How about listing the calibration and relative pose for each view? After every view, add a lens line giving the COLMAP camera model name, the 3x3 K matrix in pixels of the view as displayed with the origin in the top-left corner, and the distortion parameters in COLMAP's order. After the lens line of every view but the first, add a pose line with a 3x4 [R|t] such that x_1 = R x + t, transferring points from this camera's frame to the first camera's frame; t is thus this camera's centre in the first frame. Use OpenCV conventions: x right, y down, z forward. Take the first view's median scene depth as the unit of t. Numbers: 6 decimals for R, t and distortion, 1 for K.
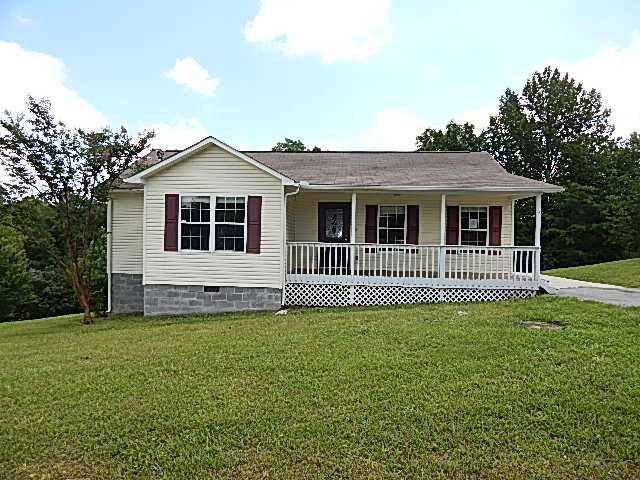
lens RADIAL K [[428.0, 0, 320.7], [0, 428.0, 241.4], [0, 0, 1]] dist [-0.000103, 0.004194]
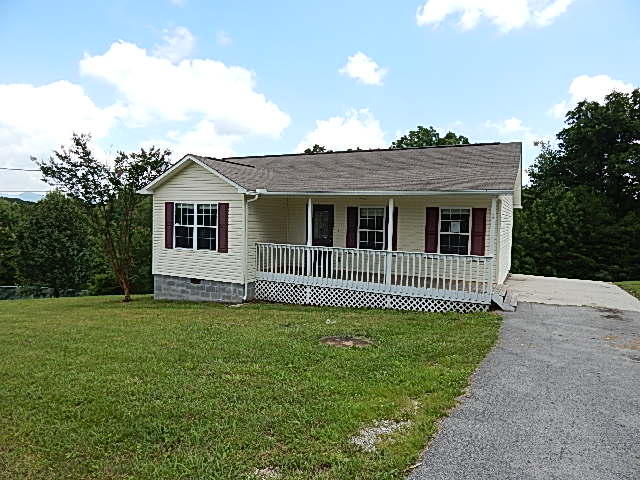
lens RADIAL K [[428.0, 0, 321.0], [0, 428.0, 238.5], [0, 0, 1]] dist [-0.000103, 0.004194]
pose [[0.916371, 0.021676, -0.399742, 0.538748], [-0.011953, 0.999569, 0.026799, -0.043527], [0.400151, -0.019780, 0.916236, 0.046202]]
